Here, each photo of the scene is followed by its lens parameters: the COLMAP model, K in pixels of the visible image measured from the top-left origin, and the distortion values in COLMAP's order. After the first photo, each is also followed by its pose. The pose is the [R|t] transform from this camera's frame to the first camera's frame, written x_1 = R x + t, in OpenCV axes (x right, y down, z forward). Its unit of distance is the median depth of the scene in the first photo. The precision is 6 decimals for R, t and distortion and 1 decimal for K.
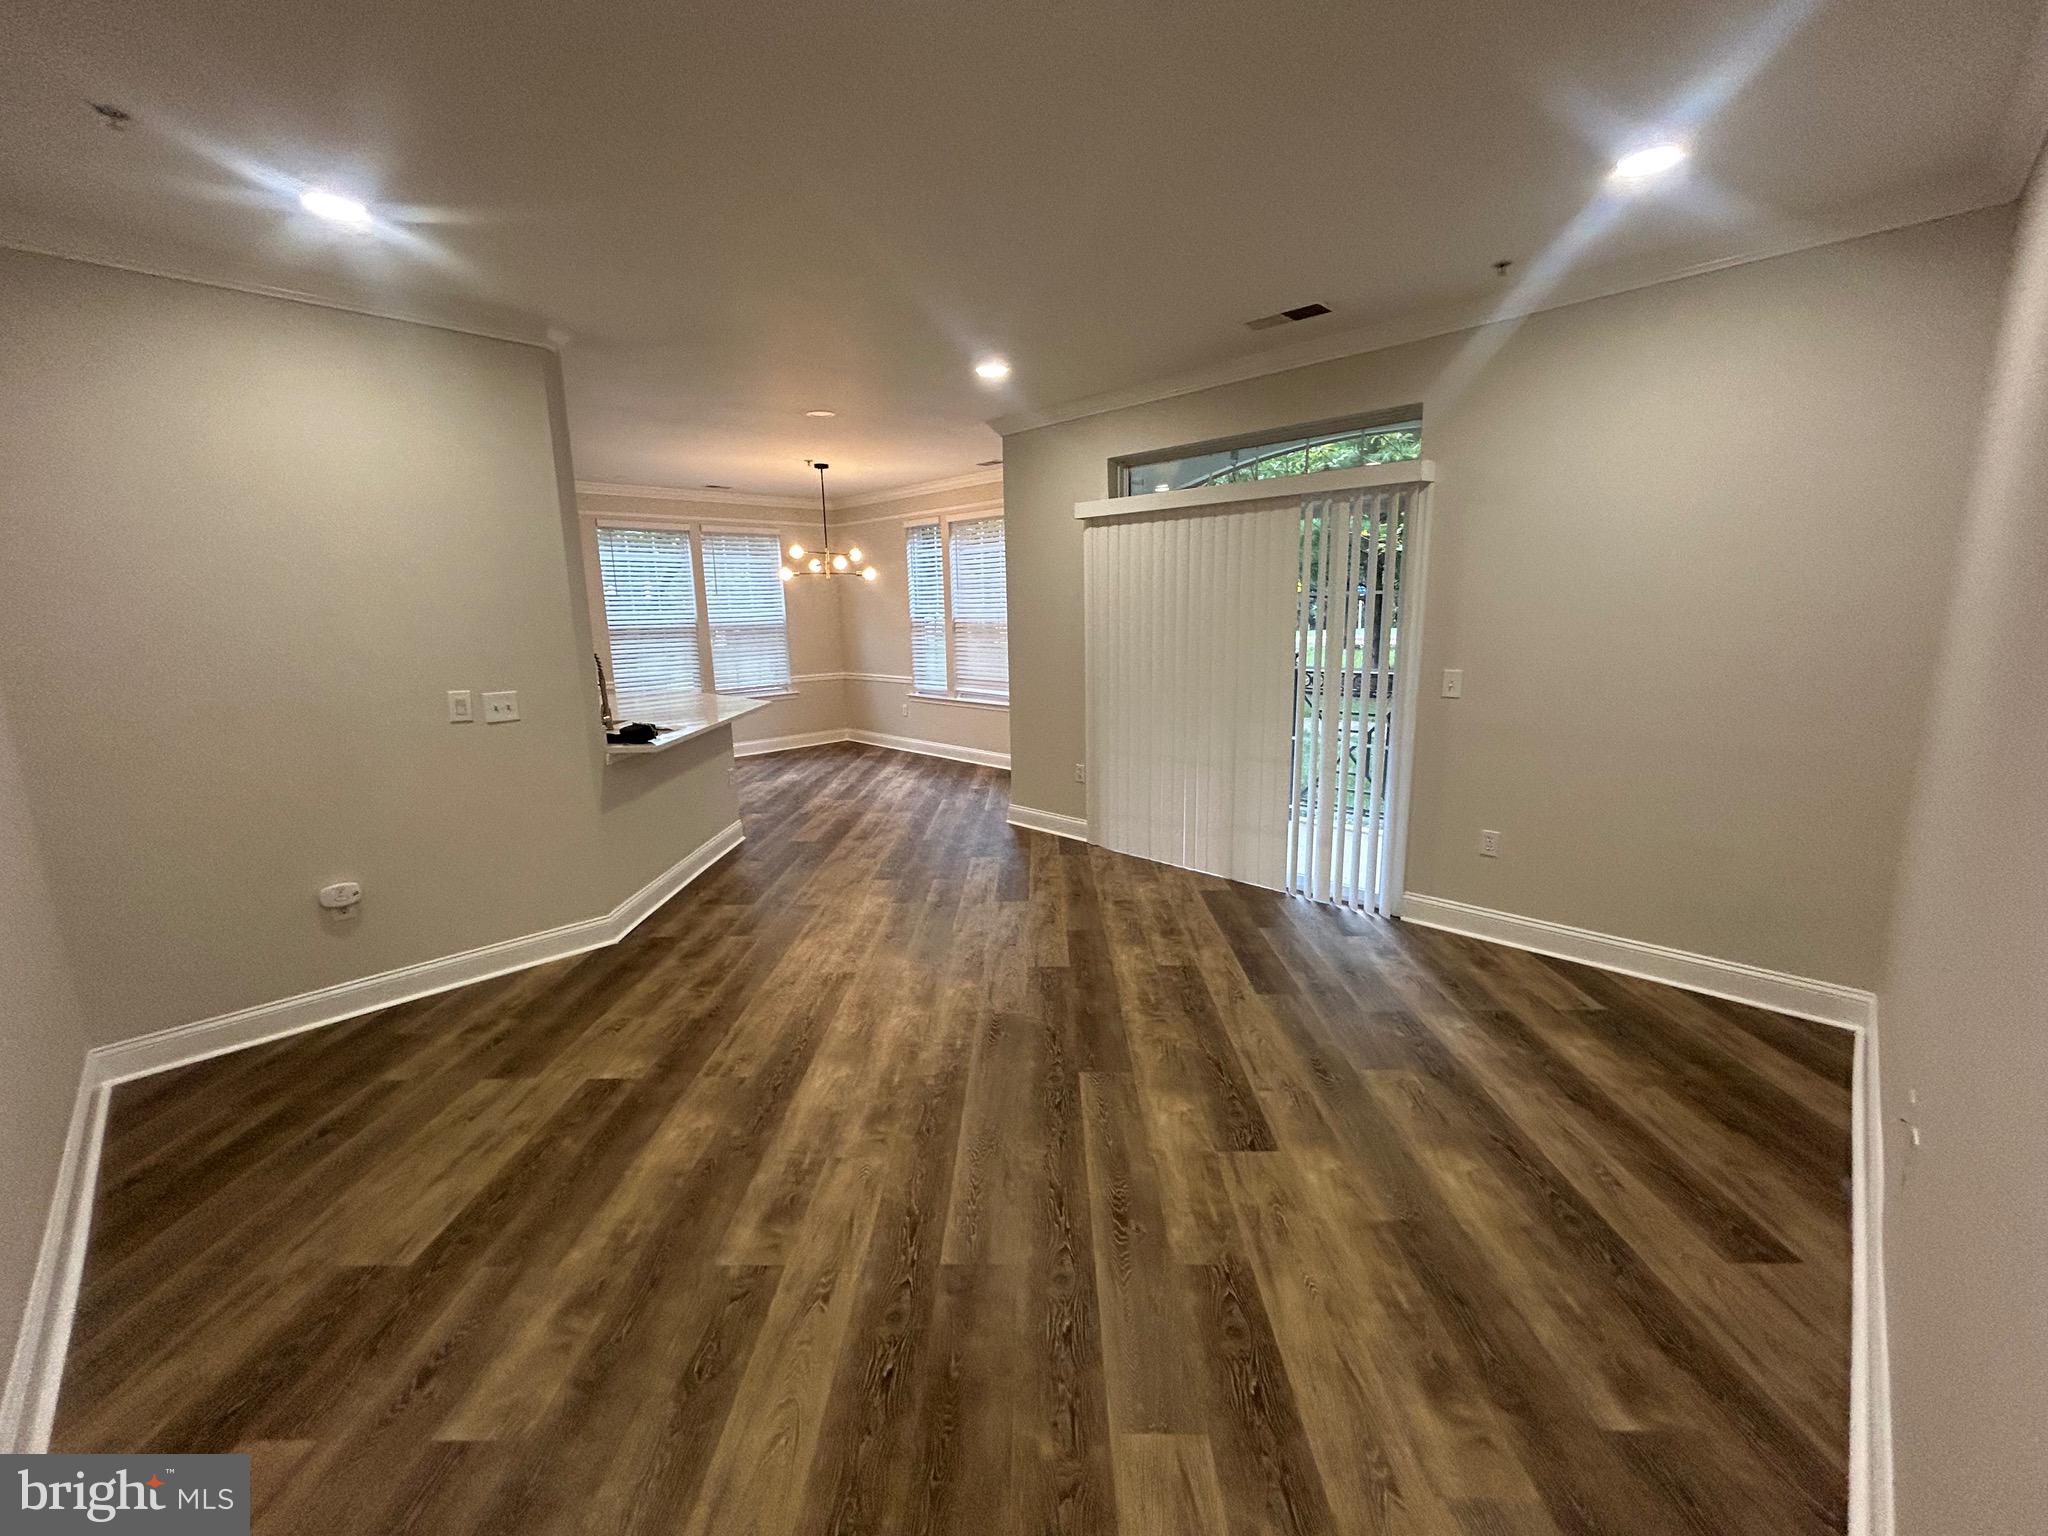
lens RADIAL K [[826.3, 0, 1025.9], [0, 826.3, 760.5], [0, 0, 1]] dist [-0.000940, 0.000845]
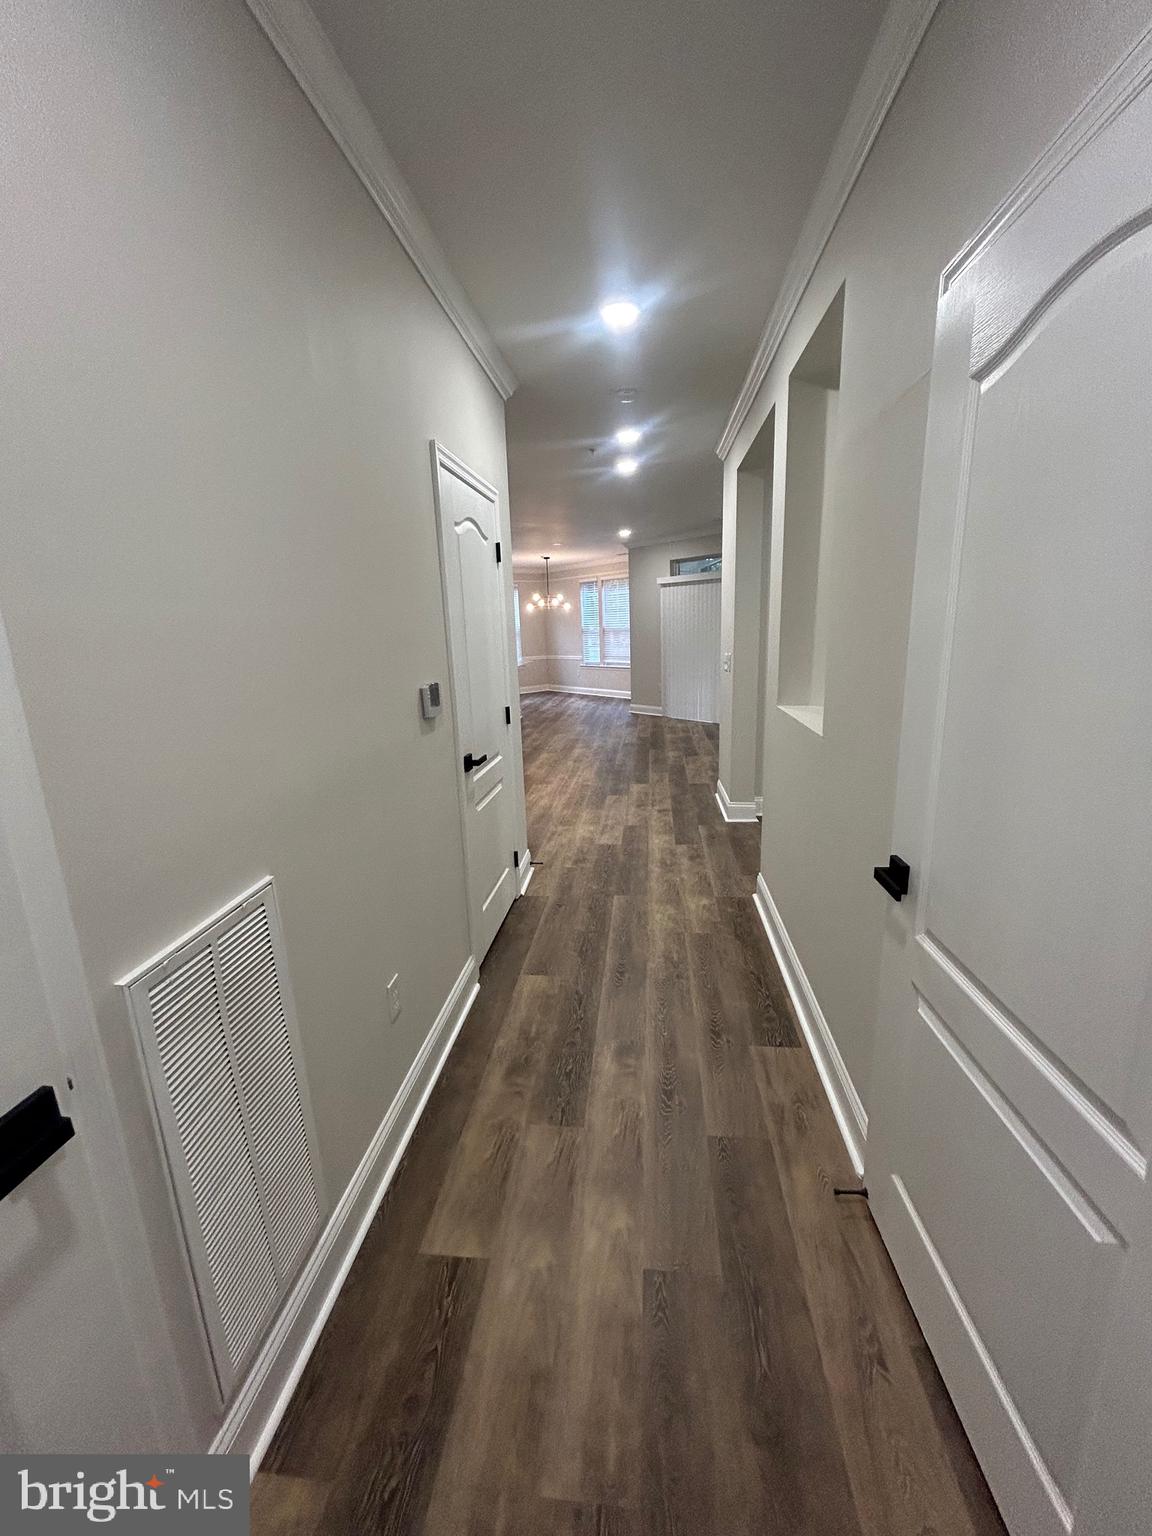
lens RADIAL K [[619.7, 0, 574.0], [0, 619.7, 773.4], [0, 0, 1]] dist [-0.000940, 0.000845]
pose [[0.994264, 0.009279, -0.106550, 0.012277], [-0.003755, 0.998643, 0.051934, 0.168183], [0.106888, -0.051236, 0.992950, -0.836808]]
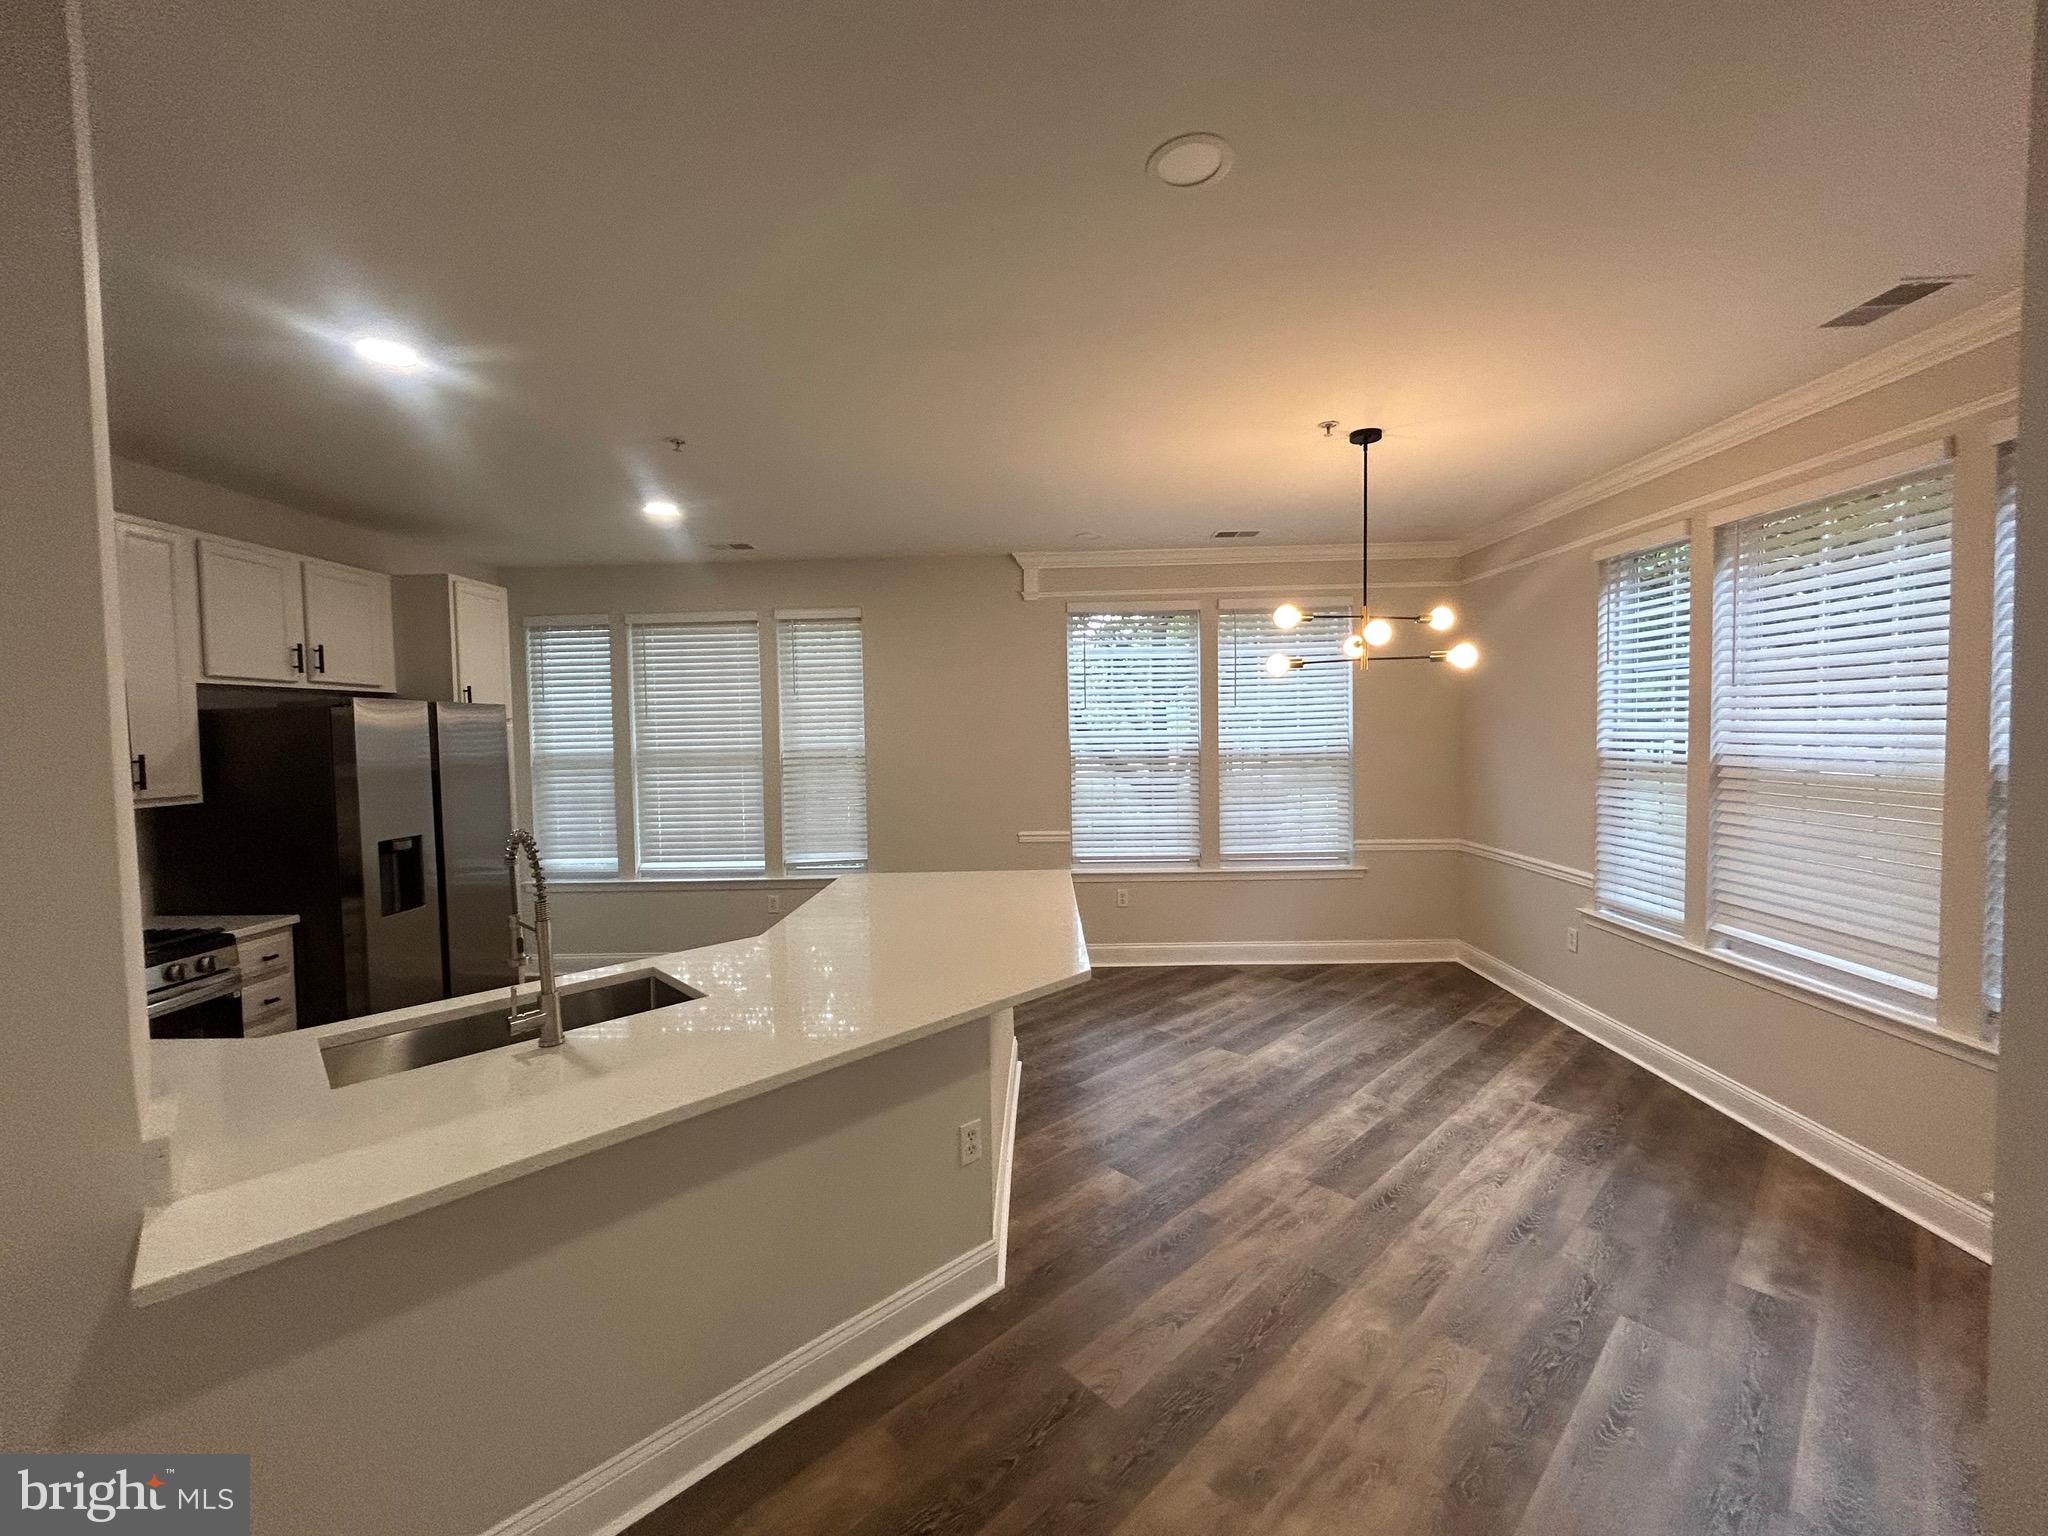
lens RADIAL K [[826.3, 0, 1019.5], [0, 826.3, 766.9], [0, 0, 1]] dist [-0.000940, 0.000845]
pose [[0.693920, 0.041350, -0.718863, -0.046762], [-0.127553, 0.989620, -0.066202, -0.138370], [0.708664, 0.137632, 0.691992, 0.684206]]
